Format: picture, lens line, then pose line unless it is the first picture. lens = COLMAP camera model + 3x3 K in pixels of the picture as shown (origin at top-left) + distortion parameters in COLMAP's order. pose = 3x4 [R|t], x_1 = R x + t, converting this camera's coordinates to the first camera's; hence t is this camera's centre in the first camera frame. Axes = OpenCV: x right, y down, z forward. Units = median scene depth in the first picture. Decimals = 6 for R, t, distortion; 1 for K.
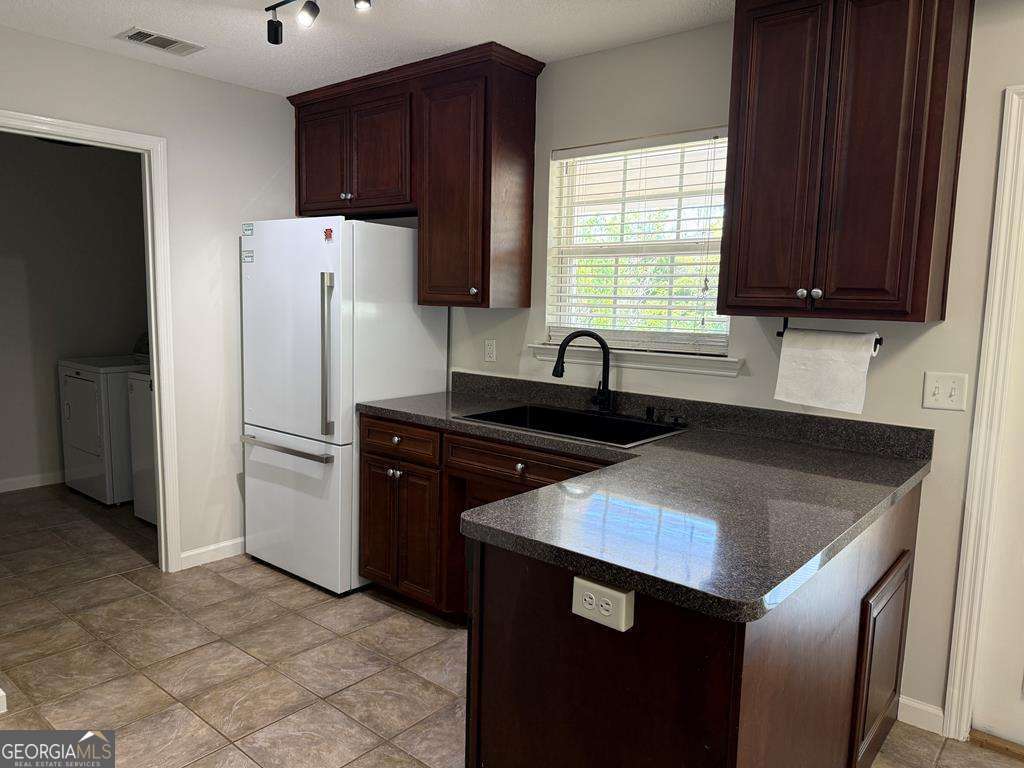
lens RADIAL K [[723.5, 0, 515.7], [0, 723.5, 378.9], [0, 0, 1]] dist [0.034947, -0.051797]
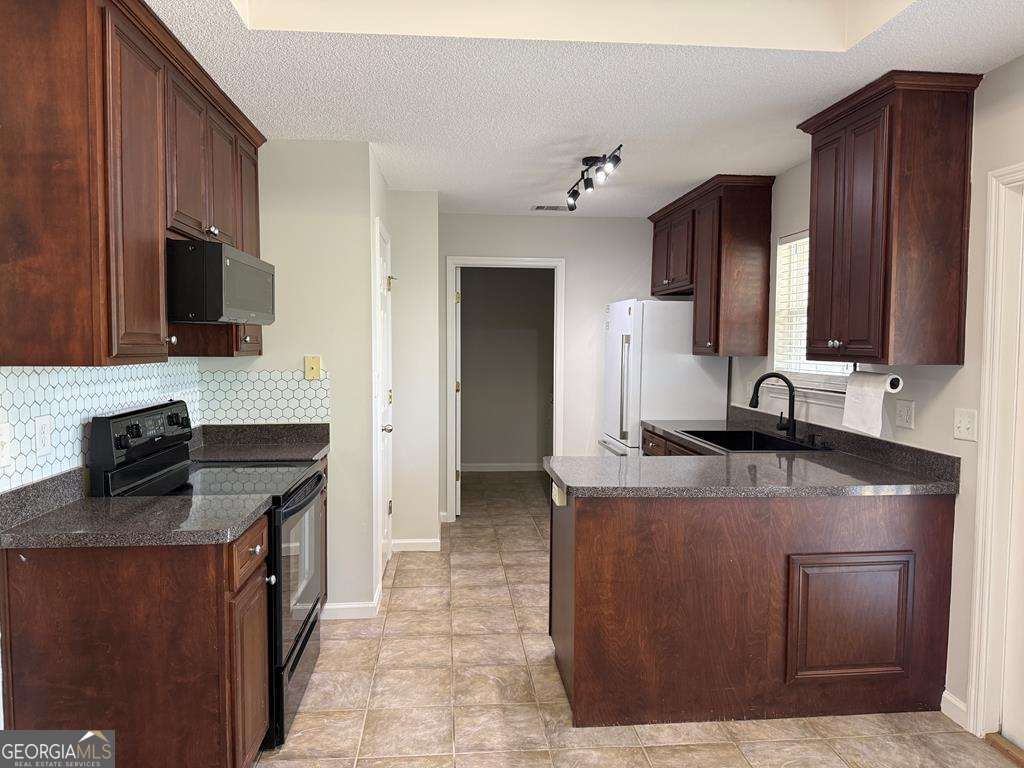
lens RADIAL K [[723.5, 0, 511.3], [0, 723.5, 380.2], [0, 0, 1]] dist [0.034947, -0.051797]
pose [[0.699511, 0.015702, -0.714449, 0.704598], [-0.065458, 0.996963, -0.042179, 0.033329], [0.711618, 0.076271, 0.698415, -0.265340]]
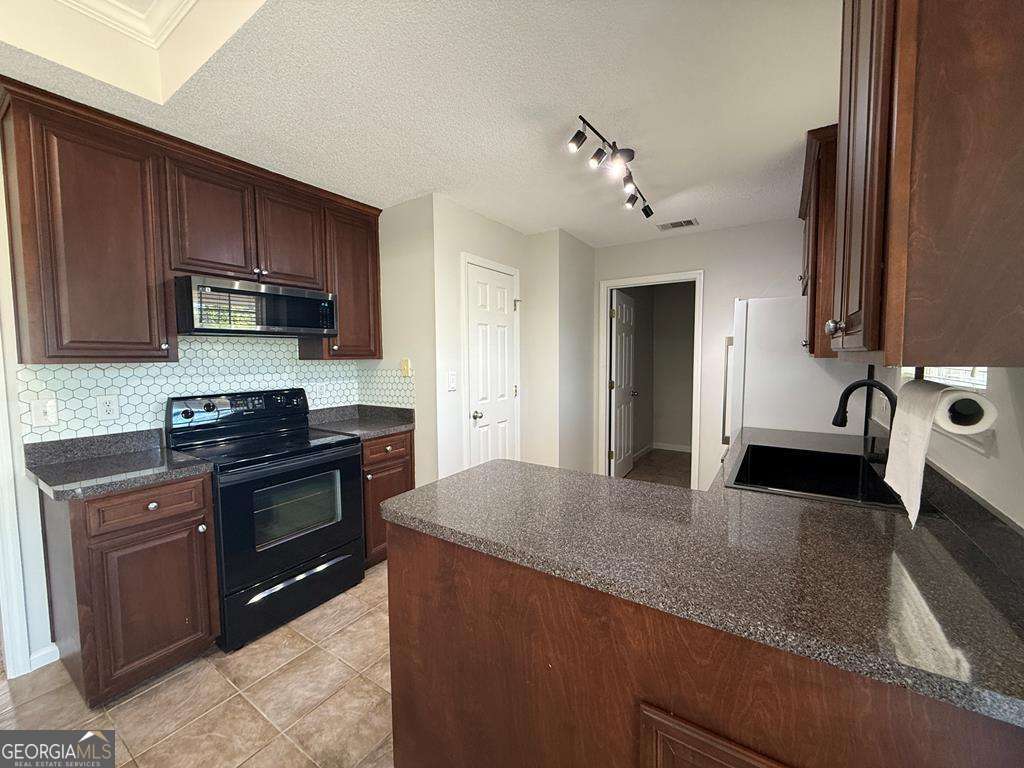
lens RADIAL K [[410.6, 0, 509.4], [0, 410.6, 383.6], [0, 0, 1]] dist [-0.005333, 0.000914]
pose [[0.098831, 0.042479, -0.994197, 0.572121], [-0.096281, 0.994809, 0.032934, -0.034344], [0.990435, 0.092468, 0.102407, 0.483682]]
